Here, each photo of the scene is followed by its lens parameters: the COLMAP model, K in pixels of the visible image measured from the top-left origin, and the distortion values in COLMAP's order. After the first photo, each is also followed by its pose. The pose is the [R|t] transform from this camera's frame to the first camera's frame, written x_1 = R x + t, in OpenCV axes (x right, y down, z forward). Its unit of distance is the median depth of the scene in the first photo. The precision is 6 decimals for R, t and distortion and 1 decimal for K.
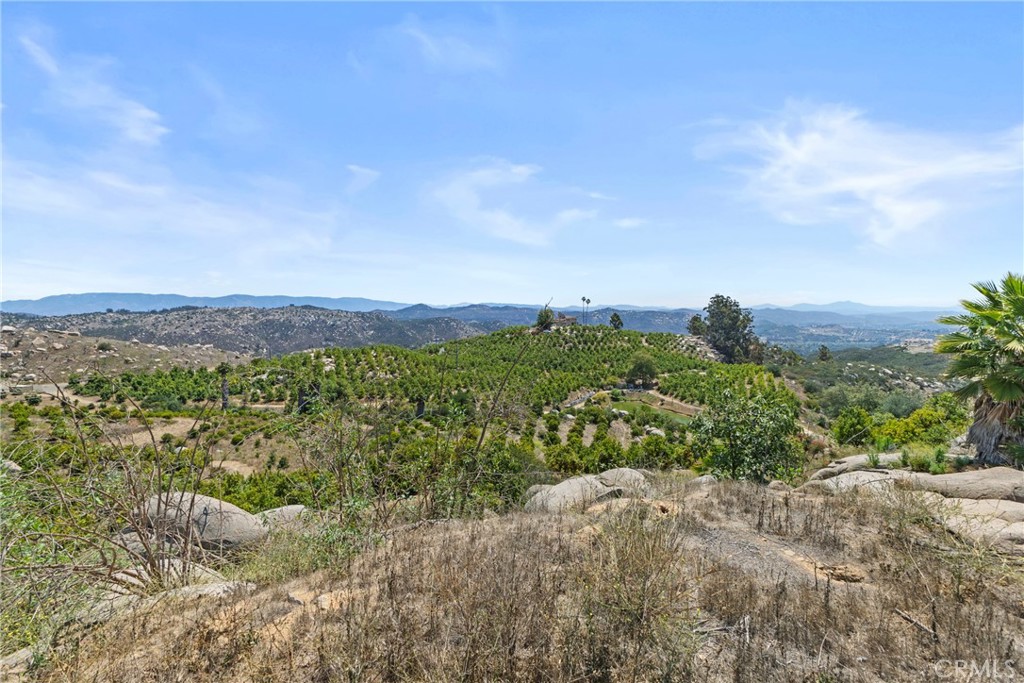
lens RADIAL K [[445.8, 0, 516.0], [0, 445.8, 343.8], [0, 0, 1]] dist [-0.001184, -0.000754]
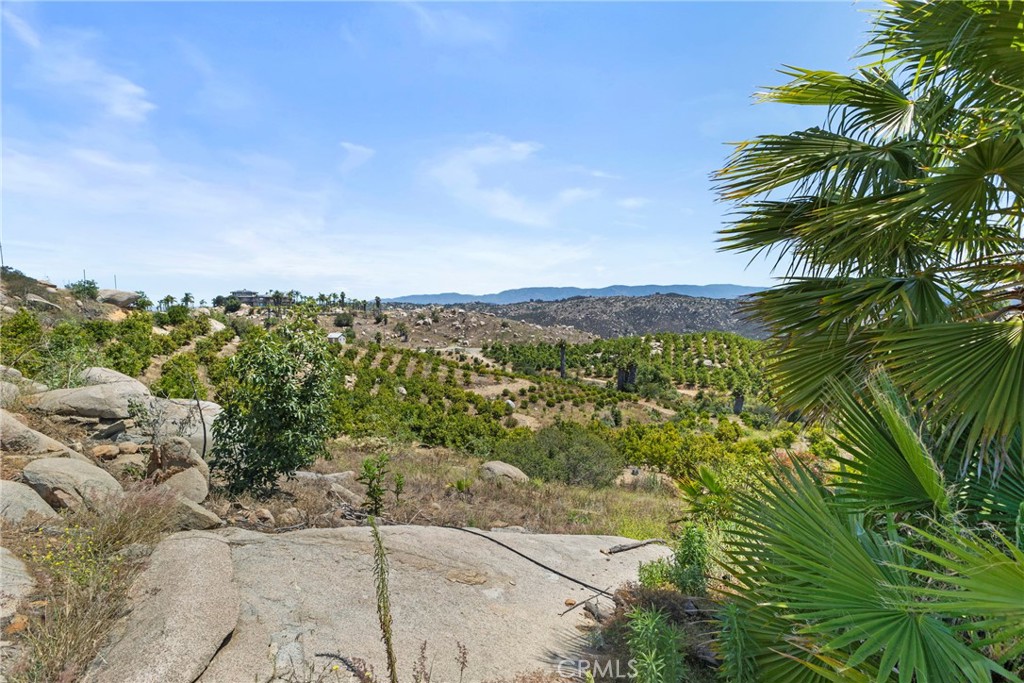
lens RADIAL K [[445.8, 0, 513.1], [0, 445.8, 345.5], [0, 0, 1]] dist [-0.001184, -0.000754]
pose [[0.689051, 0.061035, -0.722138, 0.086463], [-0.040446, 0.998133, 0.045770, 0.006500], [0.723584, -0.002330, 0.690233, 0.054742]]
